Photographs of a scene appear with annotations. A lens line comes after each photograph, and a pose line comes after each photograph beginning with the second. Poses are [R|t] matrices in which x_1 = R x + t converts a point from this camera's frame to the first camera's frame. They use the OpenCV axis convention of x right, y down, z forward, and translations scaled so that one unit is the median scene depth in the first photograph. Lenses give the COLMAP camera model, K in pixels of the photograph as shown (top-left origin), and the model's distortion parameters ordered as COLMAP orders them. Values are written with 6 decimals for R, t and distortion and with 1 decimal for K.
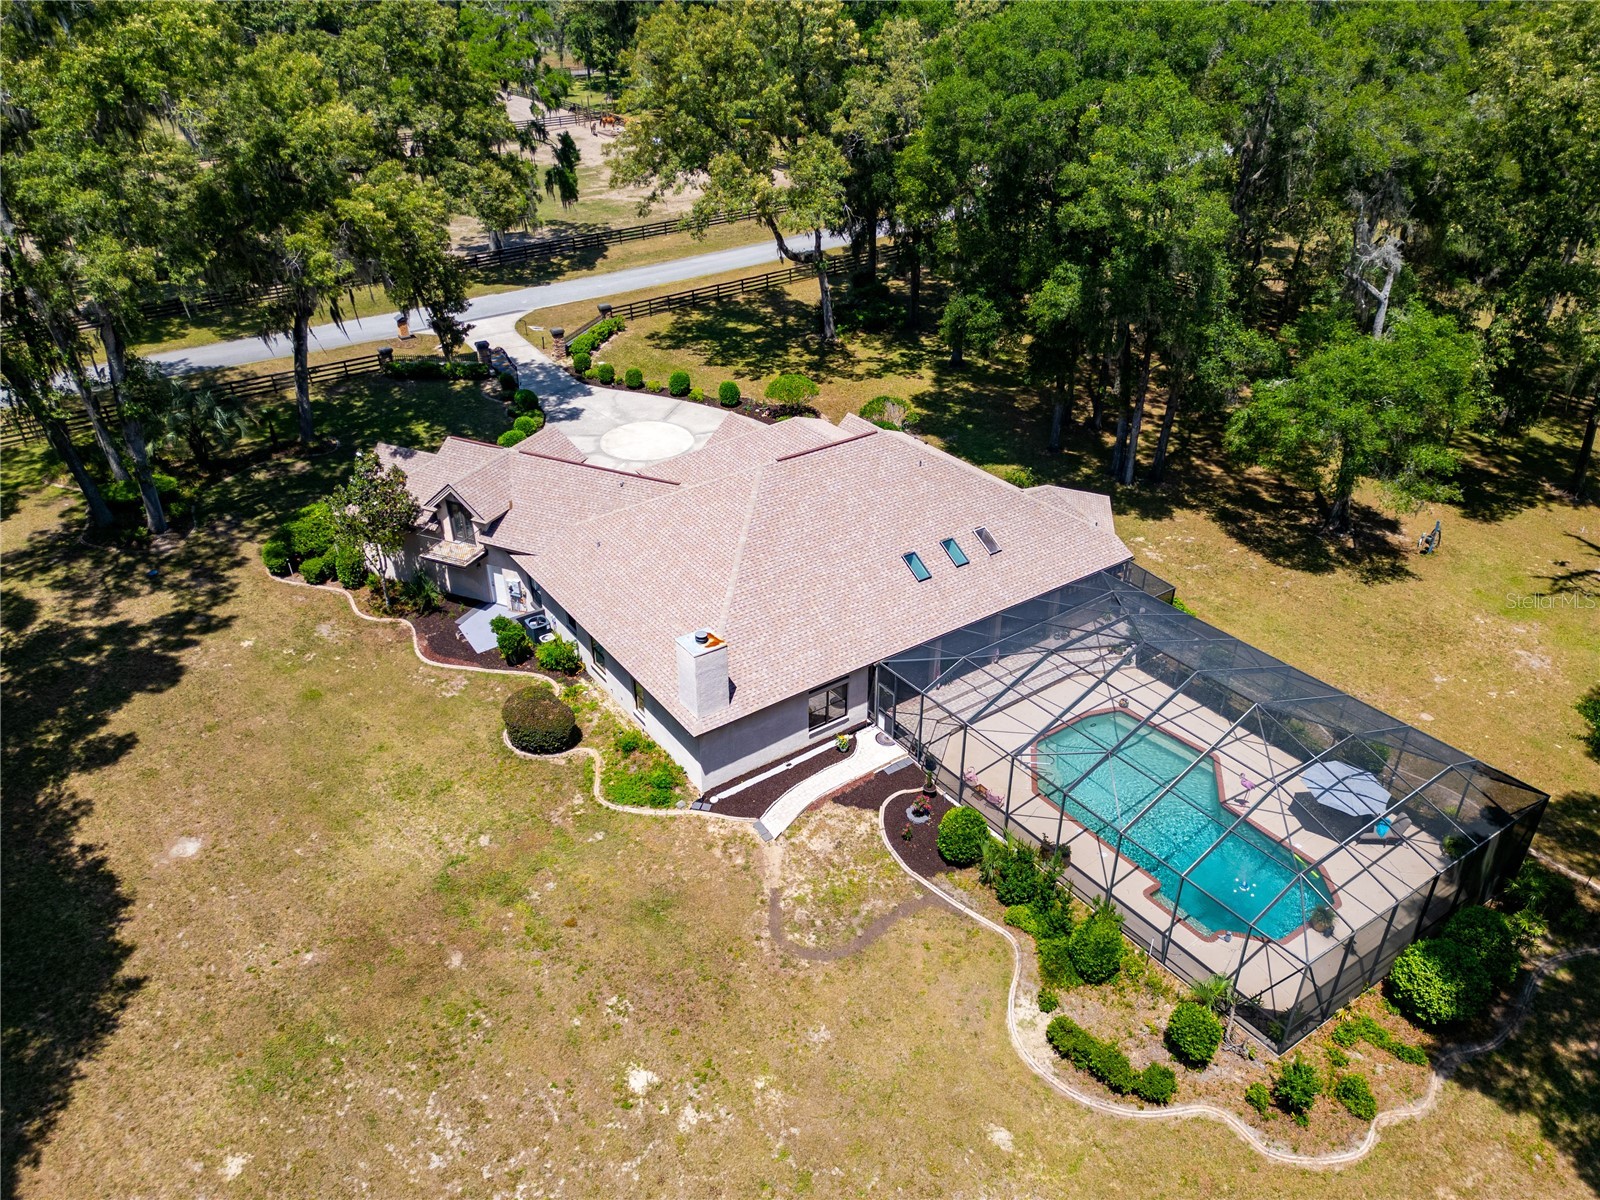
lens RADIAL K [[1118.5, 0, 800.0], [0, 1118.5, 600.0], [0, 0, 1]] dist [0.106033, -0.126932]
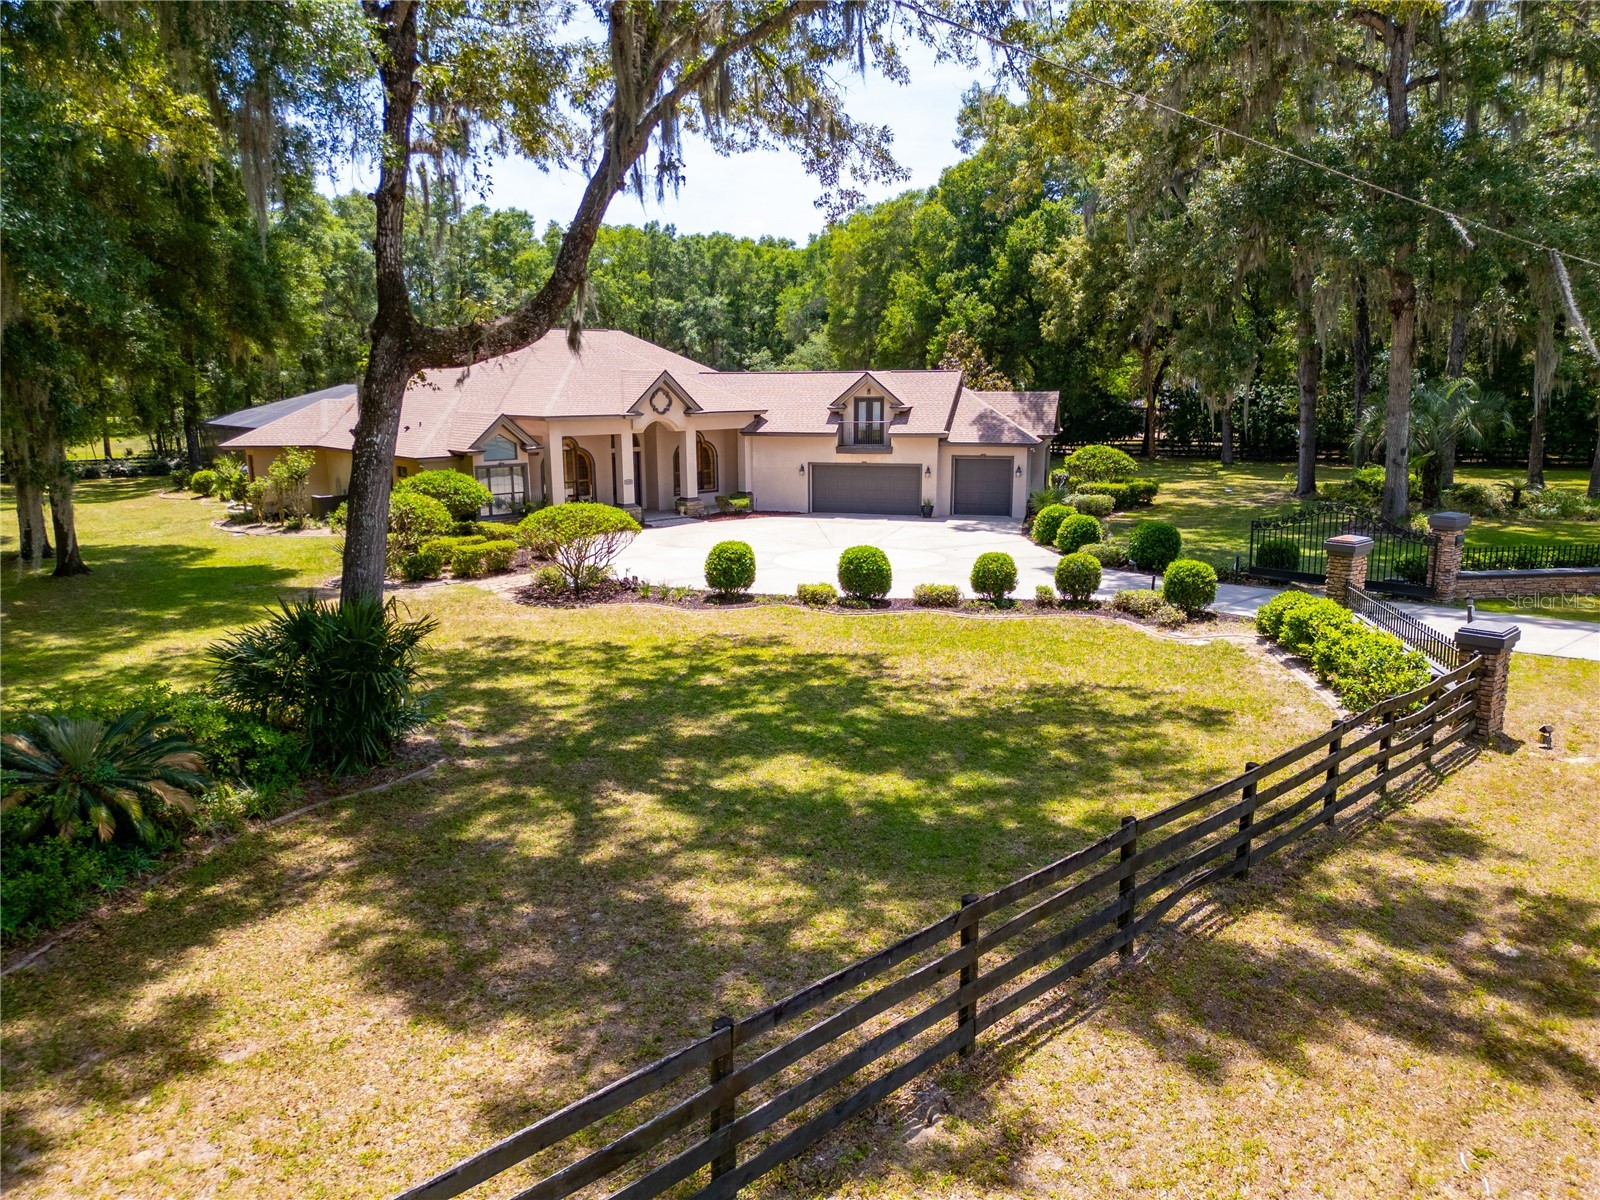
lens RADIAL K [[1118.5, 0, 800.0], [0, 1118.5, 600.0], [0, 0, 1]] dist [0.106033, -0.126932]
pose [[-0.990870, 0.043678, -0.127551, -0.041556], [-0.056614, 0.723821, 0.687661, -0.689974], [0.122360, 0.688604, -0.714740, 1.957416]]
